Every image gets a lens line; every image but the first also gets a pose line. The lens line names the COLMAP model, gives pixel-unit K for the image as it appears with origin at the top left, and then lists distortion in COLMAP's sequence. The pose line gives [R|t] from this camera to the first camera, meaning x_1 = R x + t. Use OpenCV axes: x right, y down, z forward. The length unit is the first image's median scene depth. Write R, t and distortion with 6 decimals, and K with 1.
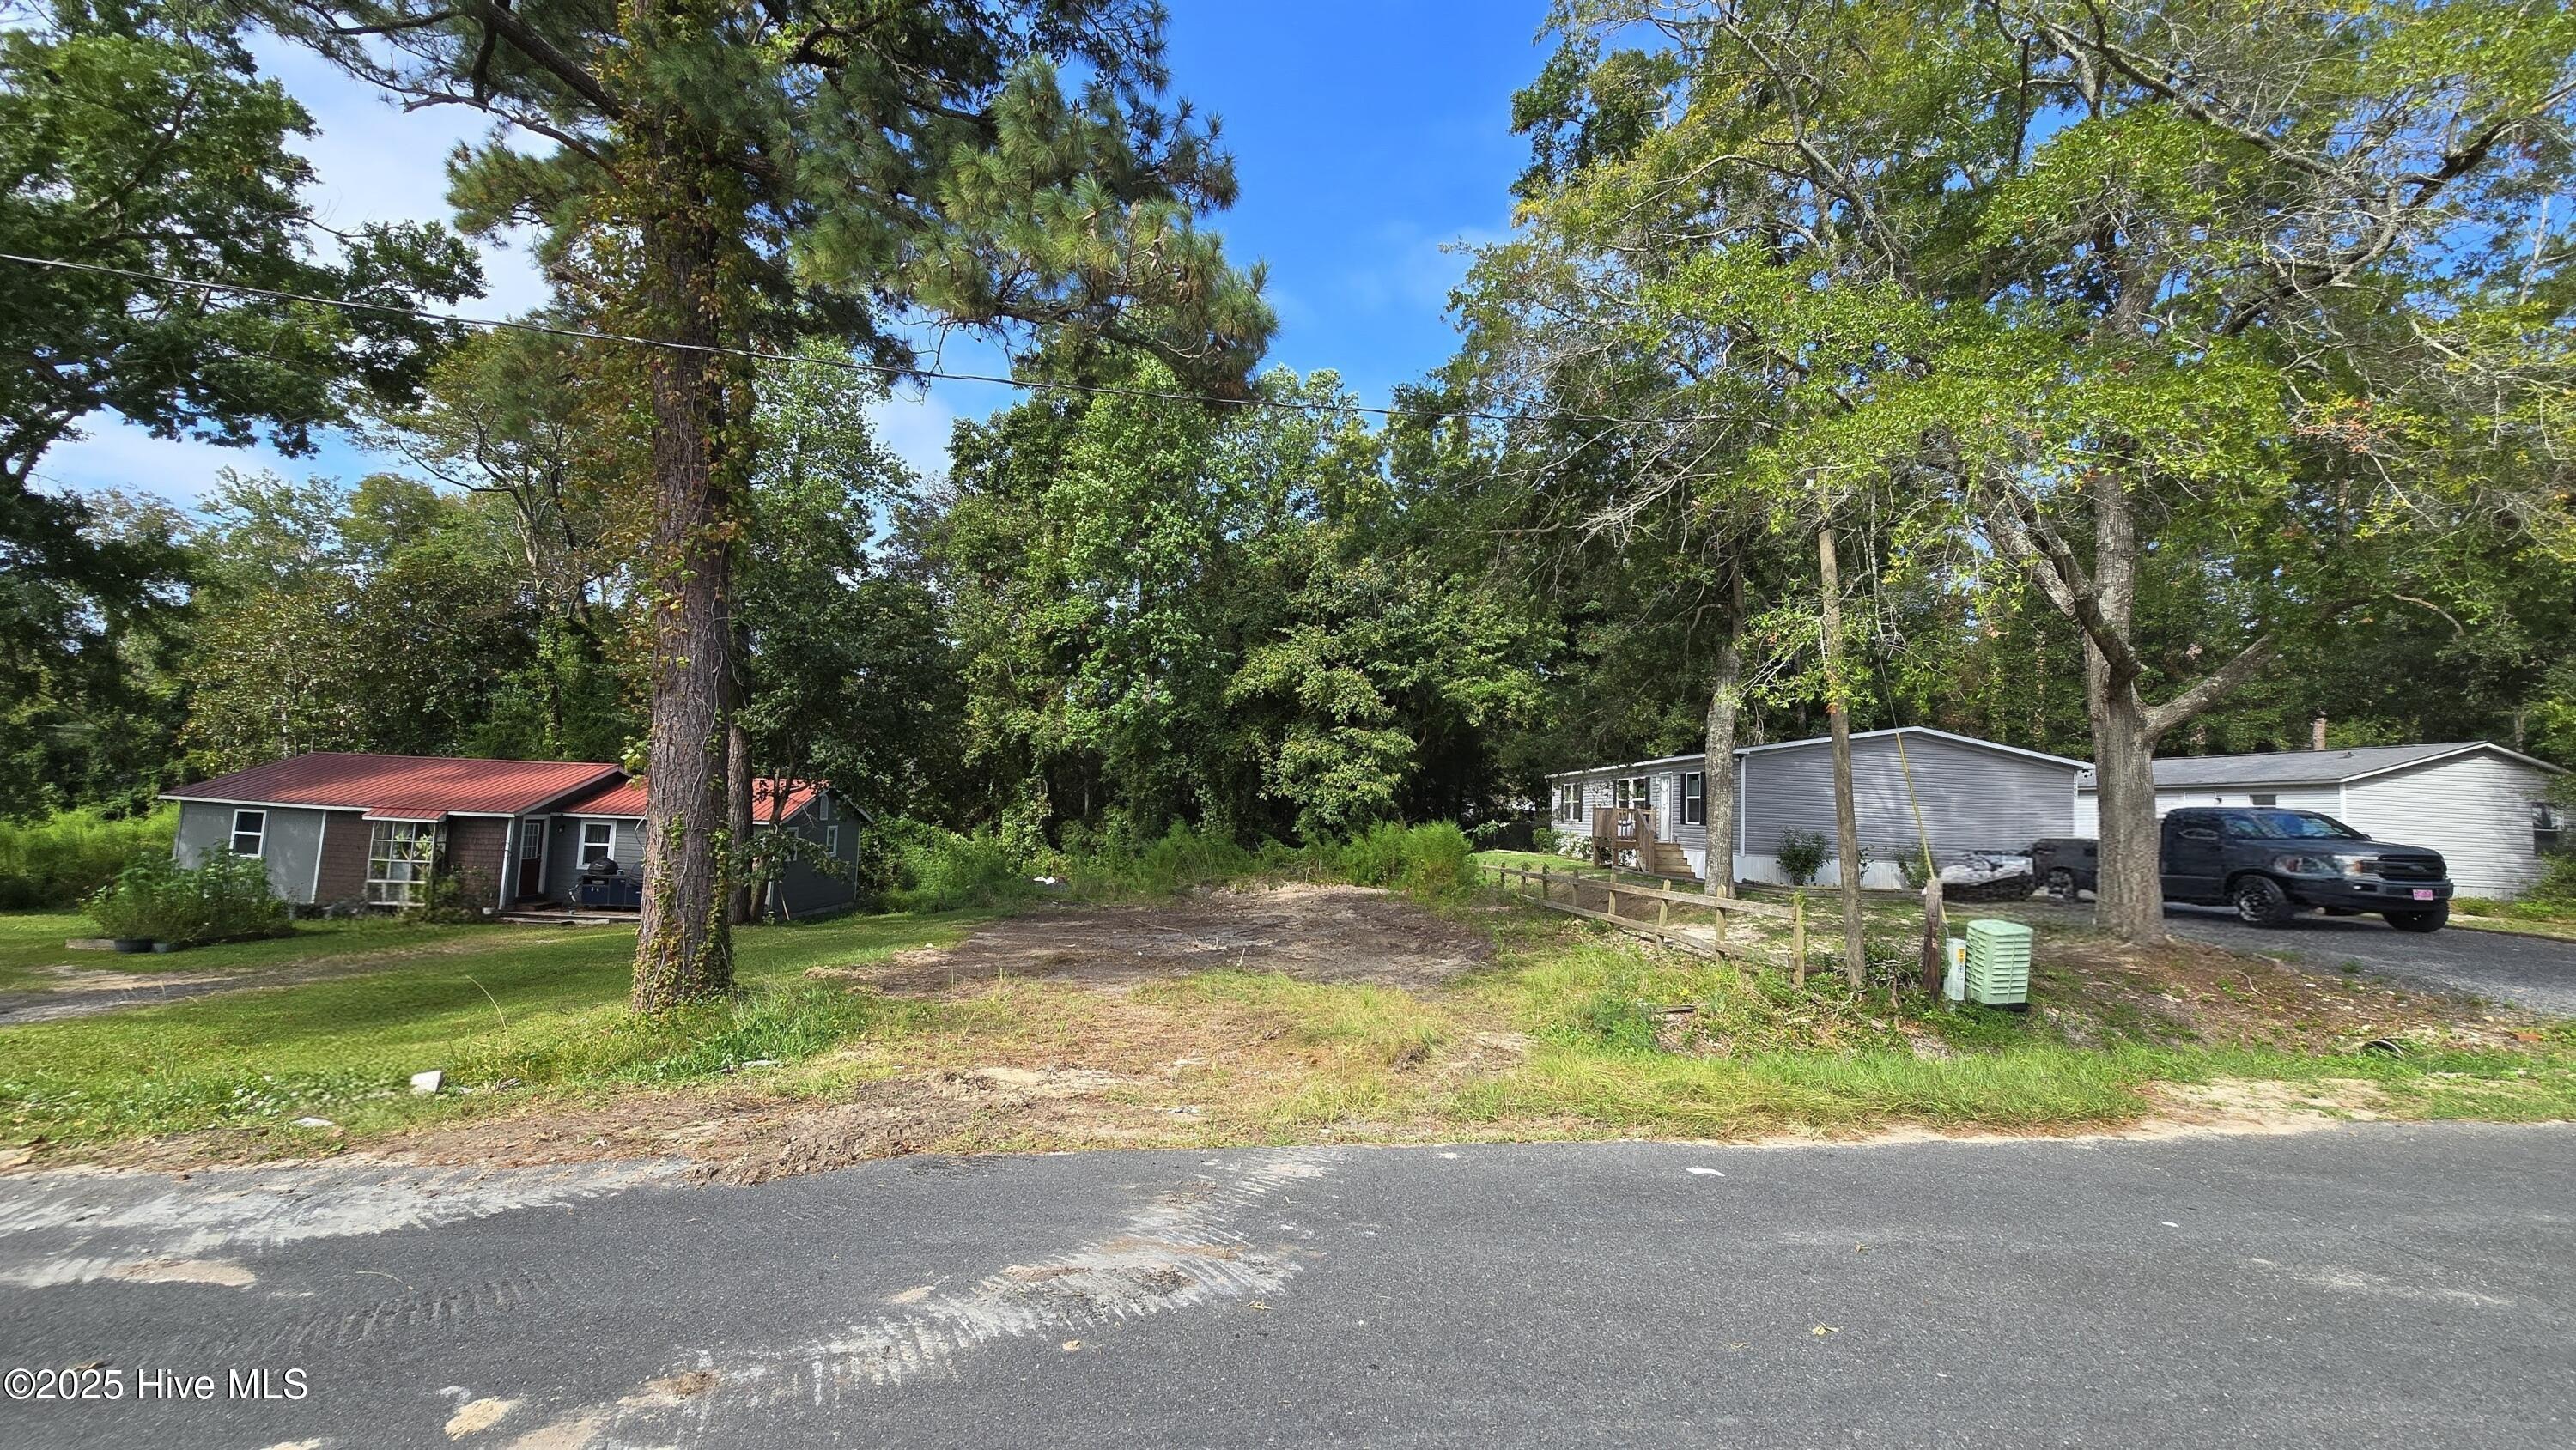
lens RADIAL K [[1017.6, 0, 1277.1], [0, 1017.6, 719.2], [0, 0, 1]] dist [-0.002884, 0.000038]
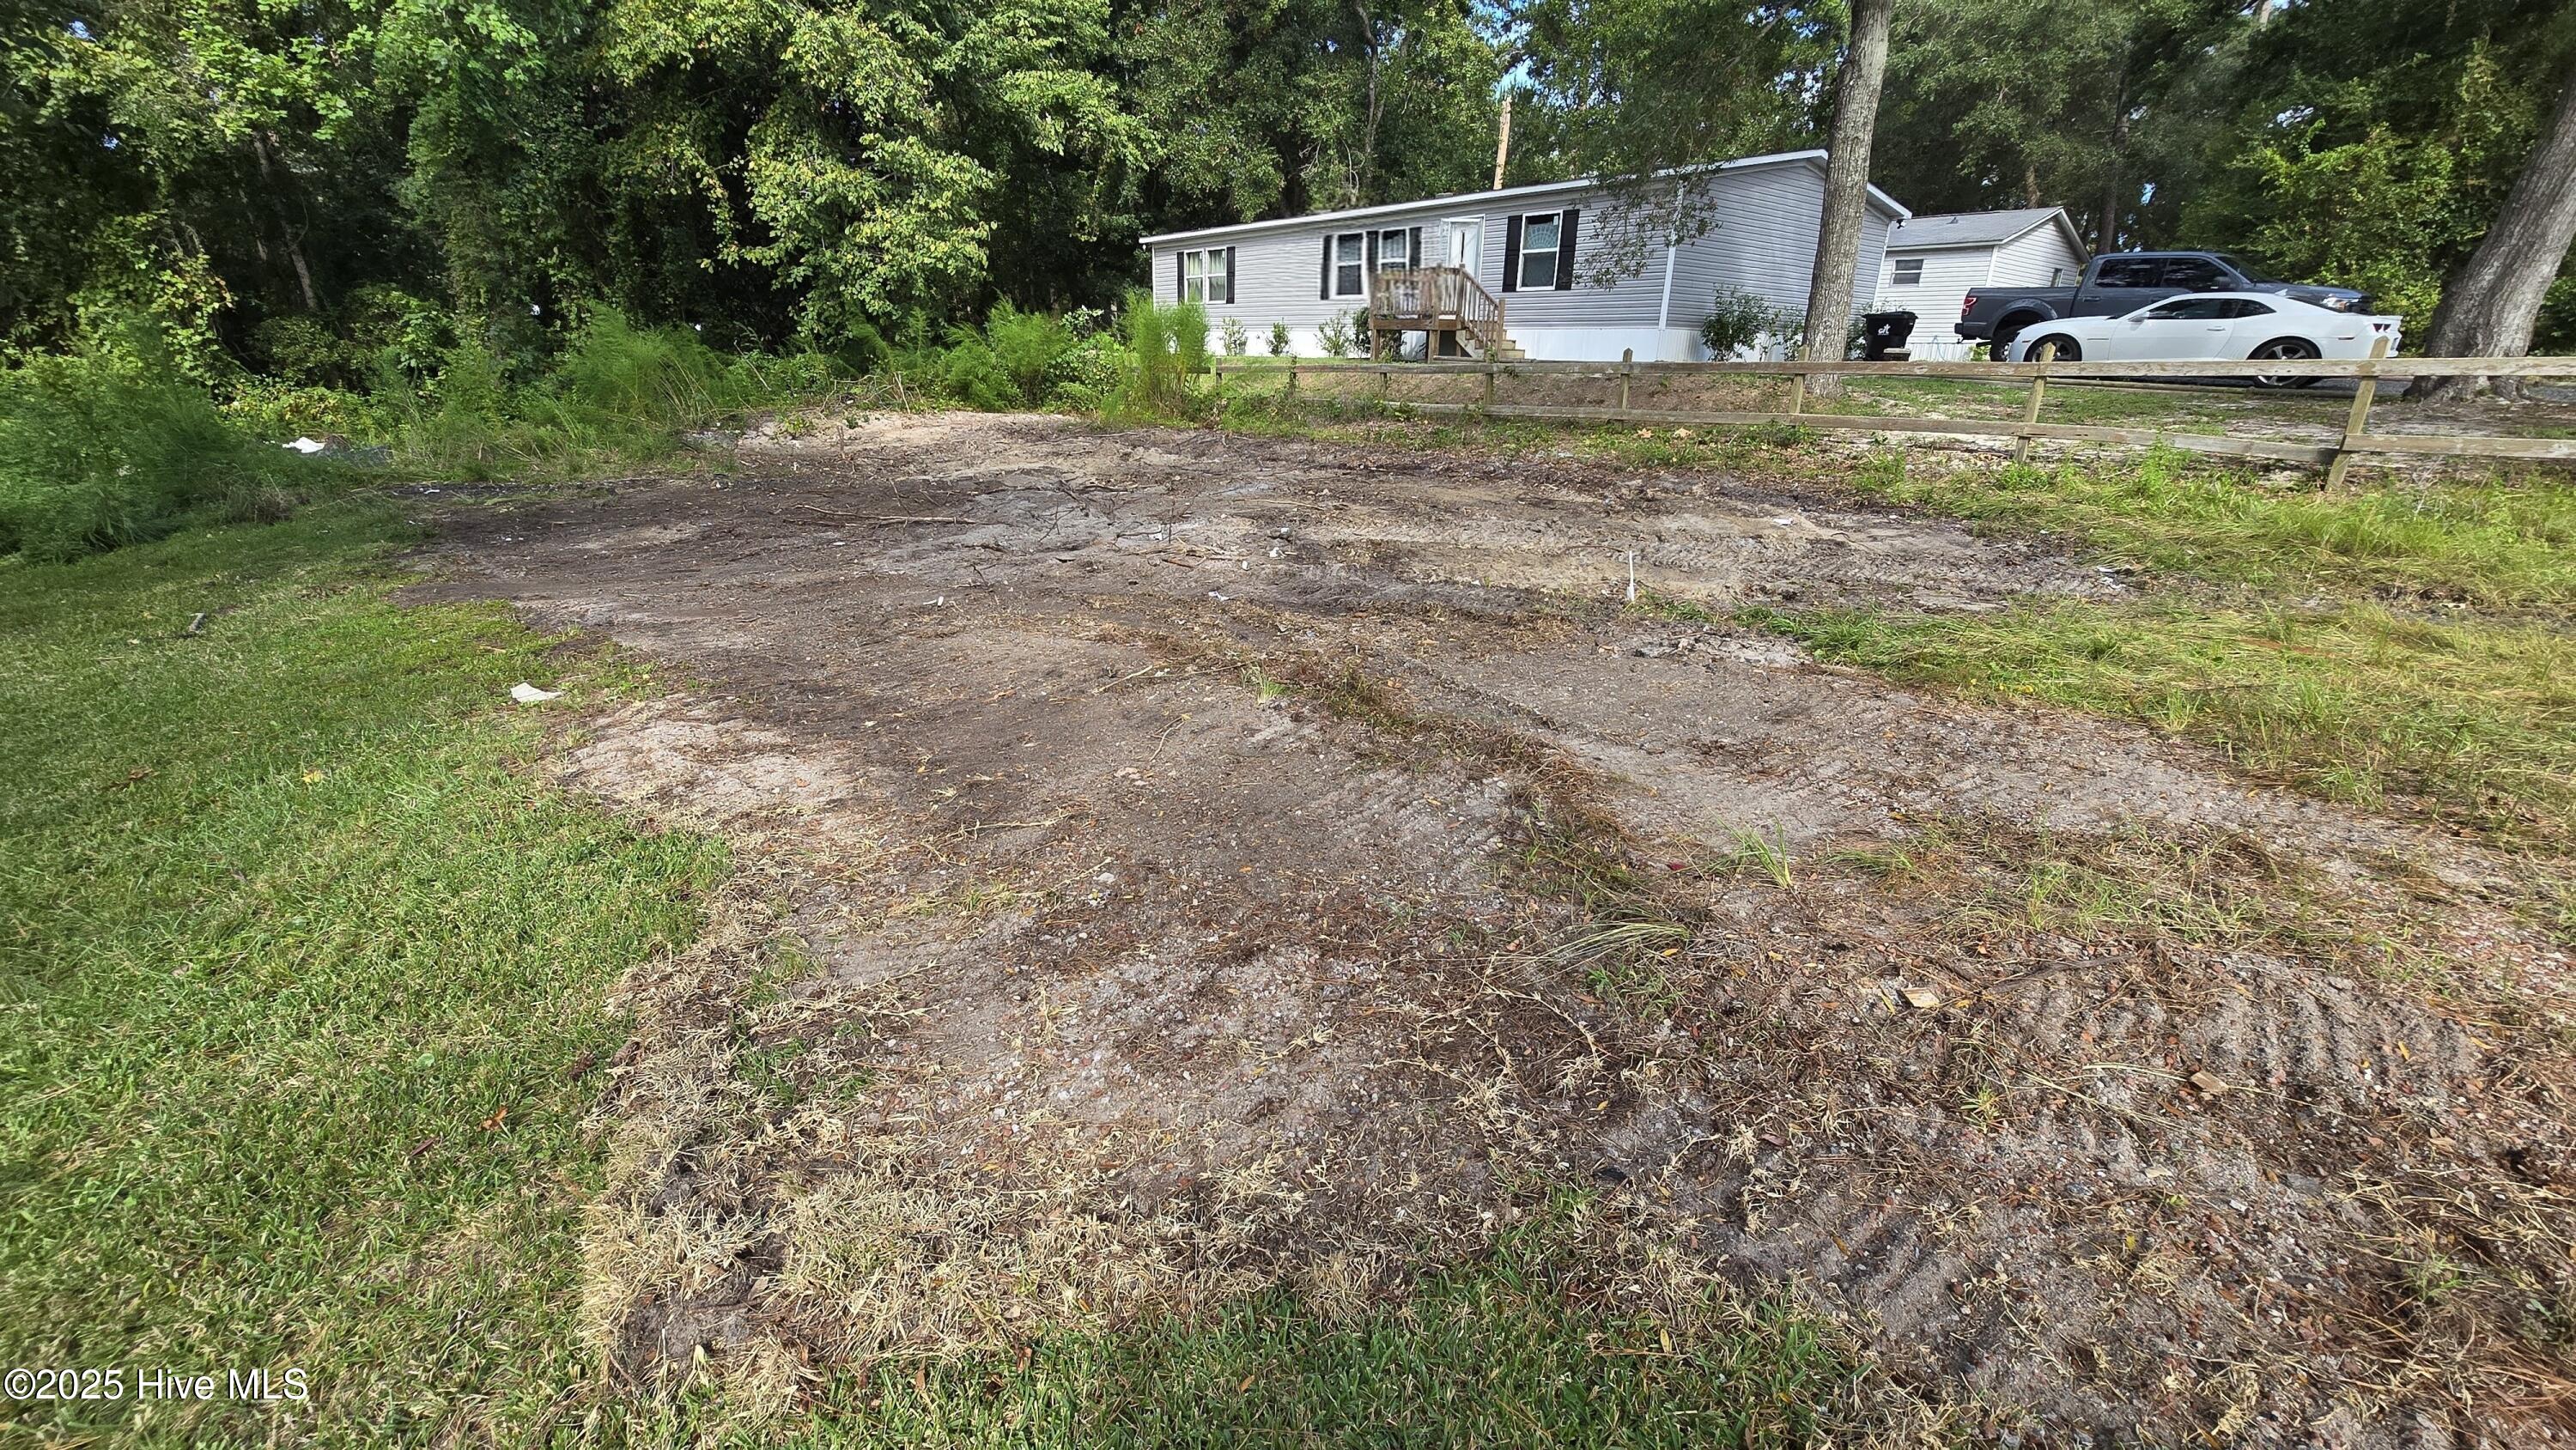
lens RADIAL K [[974.6, 0, 1282.0], [0, 974.6, 738.5], [0, 0, 1]] dist [-0.000810, -0.000178]
pose [[0.787772, -0.253999, 0.561159, -0.193380], [-0.039714, 0.888182, 0.457772, 0.063063], [-0.614685, -0.382906, 0.689598, 0.416782]]
